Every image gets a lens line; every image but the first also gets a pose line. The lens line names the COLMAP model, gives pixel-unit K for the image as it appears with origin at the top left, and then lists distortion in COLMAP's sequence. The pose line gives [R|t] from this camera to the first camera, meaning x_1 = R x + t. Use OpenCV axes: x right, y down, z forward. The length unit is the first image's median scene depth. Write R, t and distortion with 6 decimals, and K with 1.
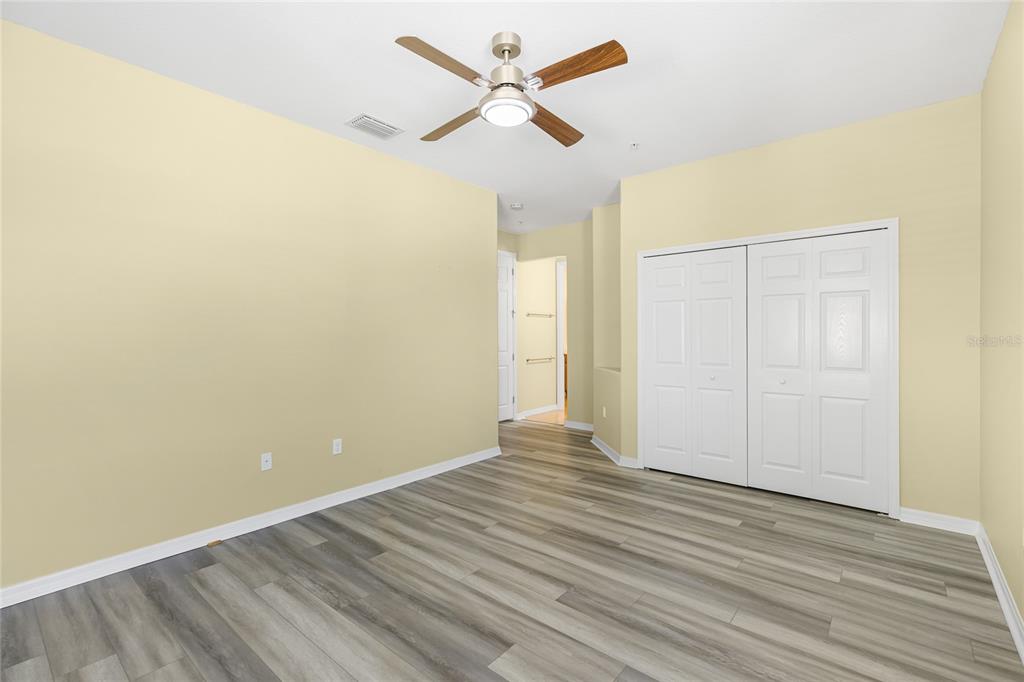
lens RADIAL K [[459.6, 0, 510.3], [0, 459.6, 334.8], [0, 0, 1]] dist [0.002645, -0.000139]
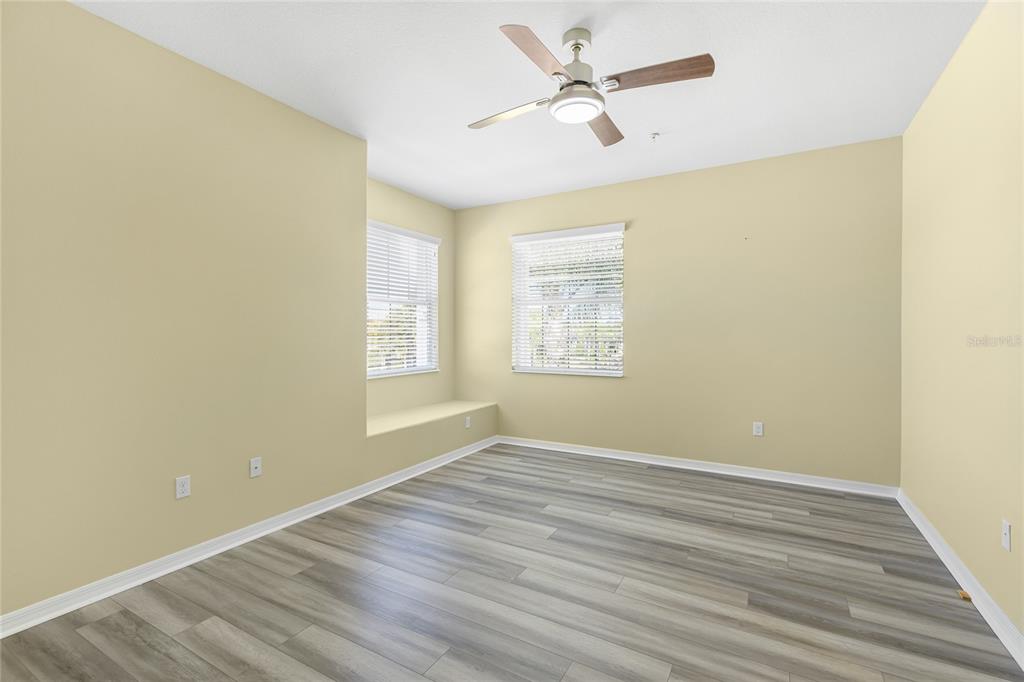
lens RADIAL K [[459.6, 0, 510.3], [0, 459.6, 334.8], [0, 0, 1]] dist [0.002645, -0.000139]
pose [[-0.984051, 0.005547, -0.177802, 0.269207], [0.004366, 0.999966, 0.007032, -0.002386], [0.177835, 0.006144, -0.984041, 1.688682]]
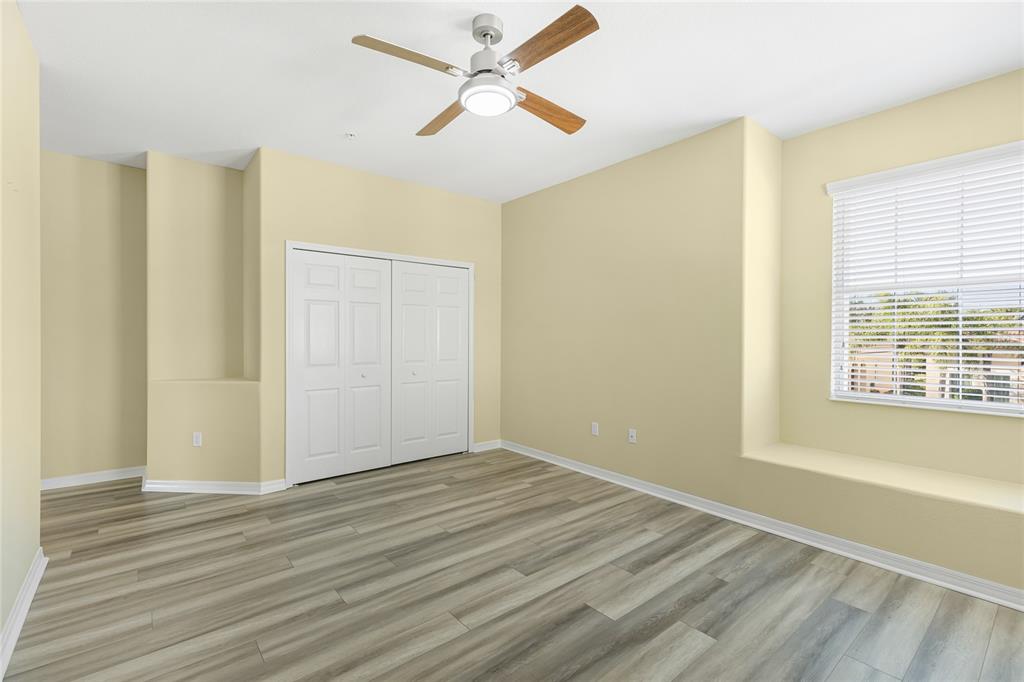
lens RADIAL K [[459.6, 0, 510.3], [0, 459.6, 334.8], [0, 0, 1]] dist [0.002645, -0.000139]
pose [[0.177121, 0.005002, 0.984176, -0.804437], [-0.004353, 0.999981, -0.004299, 0.000775], [-0.984180, -0.003523, 0.177139, 0.677763]]
